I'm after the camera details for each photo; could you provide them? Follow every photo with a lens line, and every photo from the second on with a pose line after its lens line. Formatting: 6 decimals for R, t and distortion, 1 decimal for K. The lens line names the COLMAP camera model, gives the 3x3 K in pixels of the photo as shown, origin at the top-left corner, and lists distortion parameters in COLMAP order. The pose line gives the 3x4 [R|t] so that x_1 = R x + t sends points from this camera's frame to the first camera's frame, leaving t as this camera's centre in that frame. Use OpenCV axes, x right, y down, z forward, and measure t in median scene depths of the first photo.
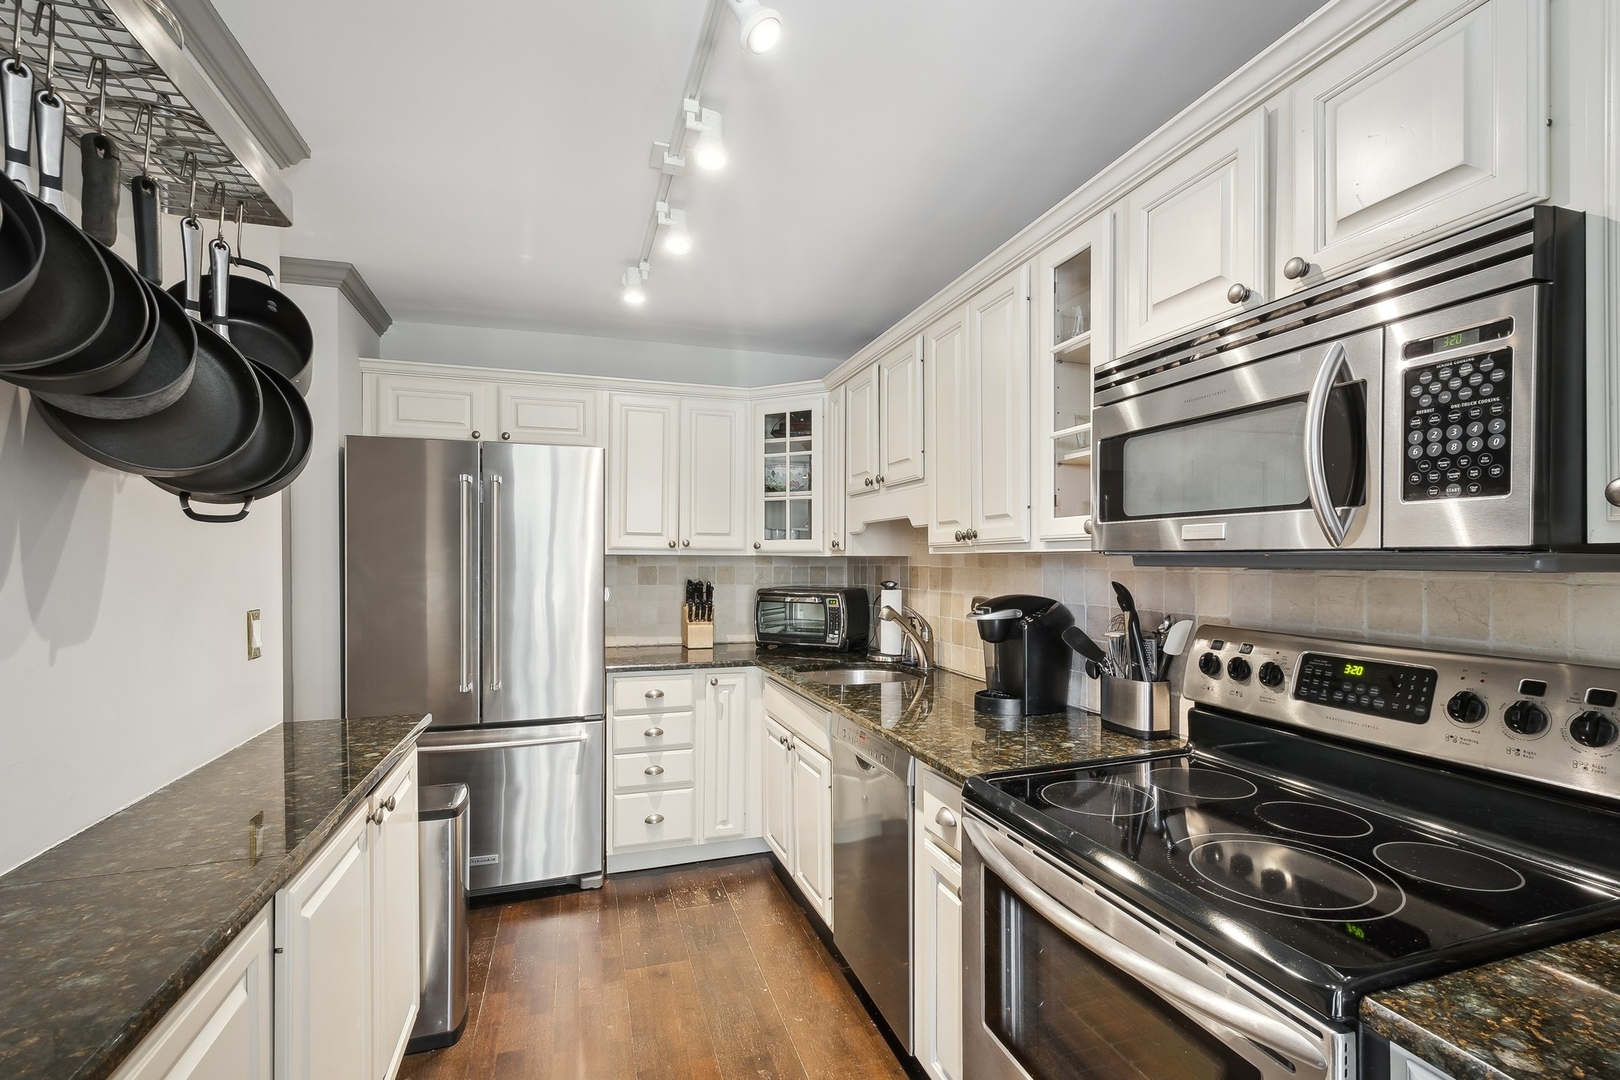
lens RADIAL K [[732.4, 0, 810.0], [0, 732.4, 540.0], [0, 0, 1]] dist [0.012494, 0.000099]
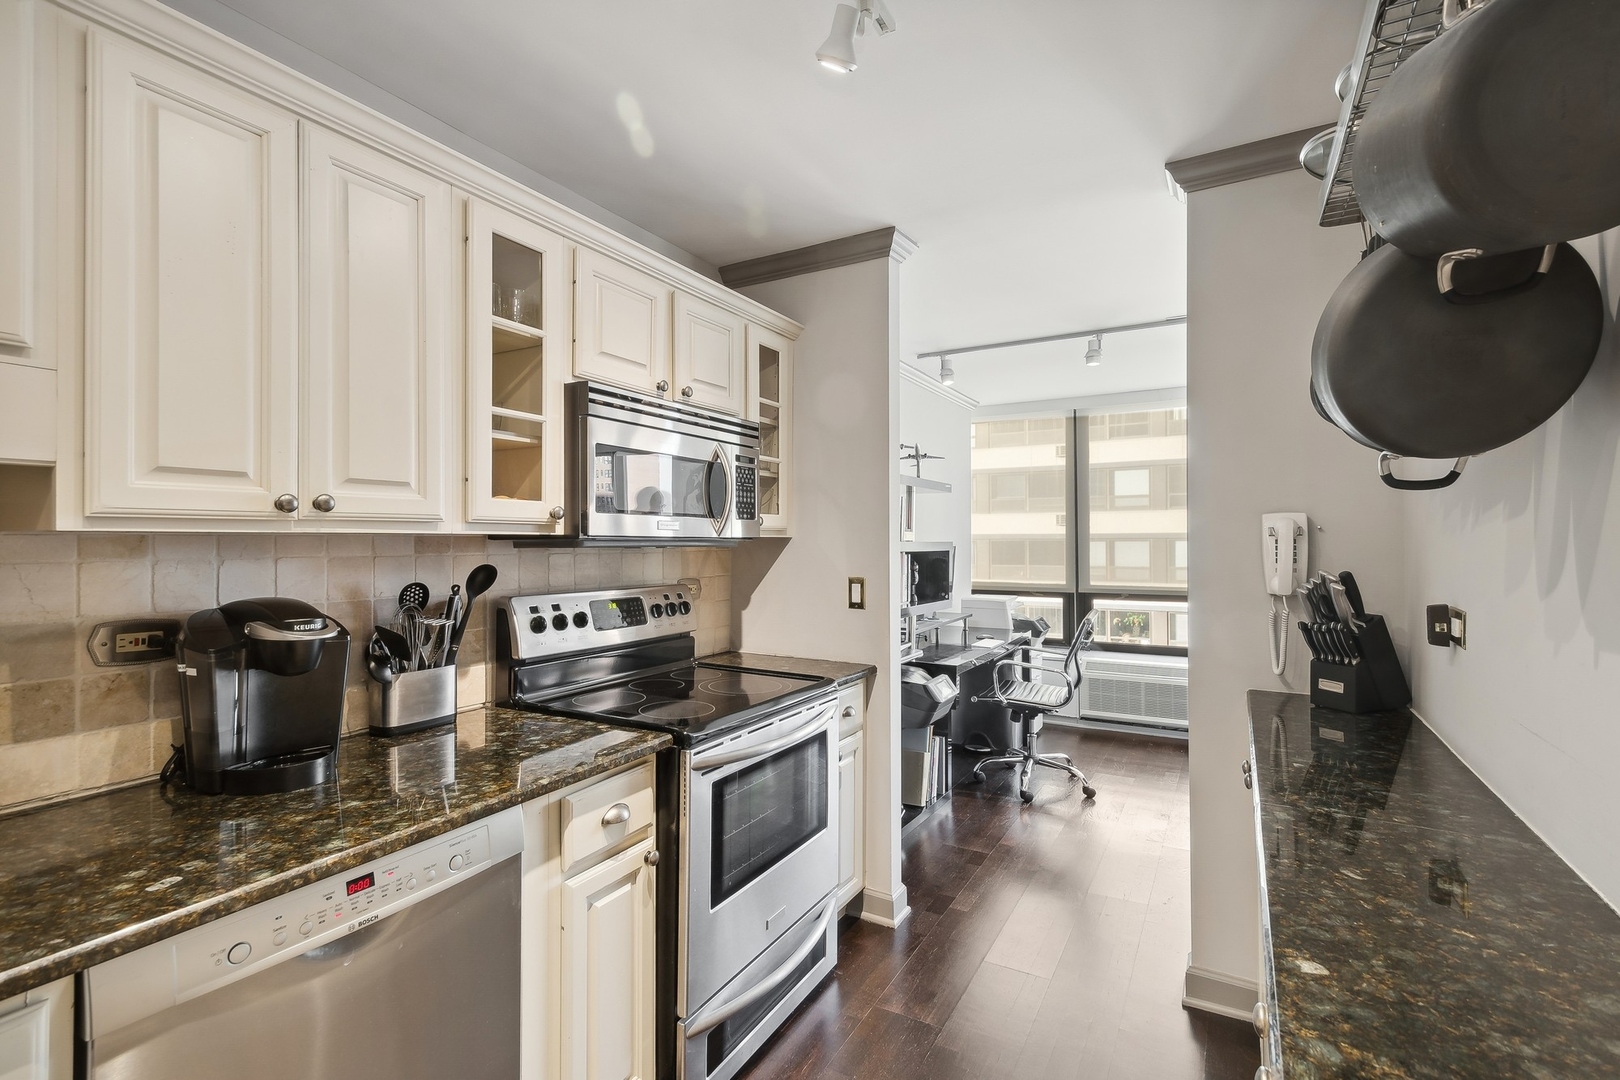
lens RADIAL K [[732.4, 0, 810.0], [0, 732.4, 540.0], [0, 0, 1]] dist [0.012494, 0.000099]
pose [[-0.676900, 0.003063, 0.736069, -1.193078], [-0.010325, 0.999853, -0.013656, 0.050948], [-0.736003, -0.016844, -0.676769, 2.539915]]
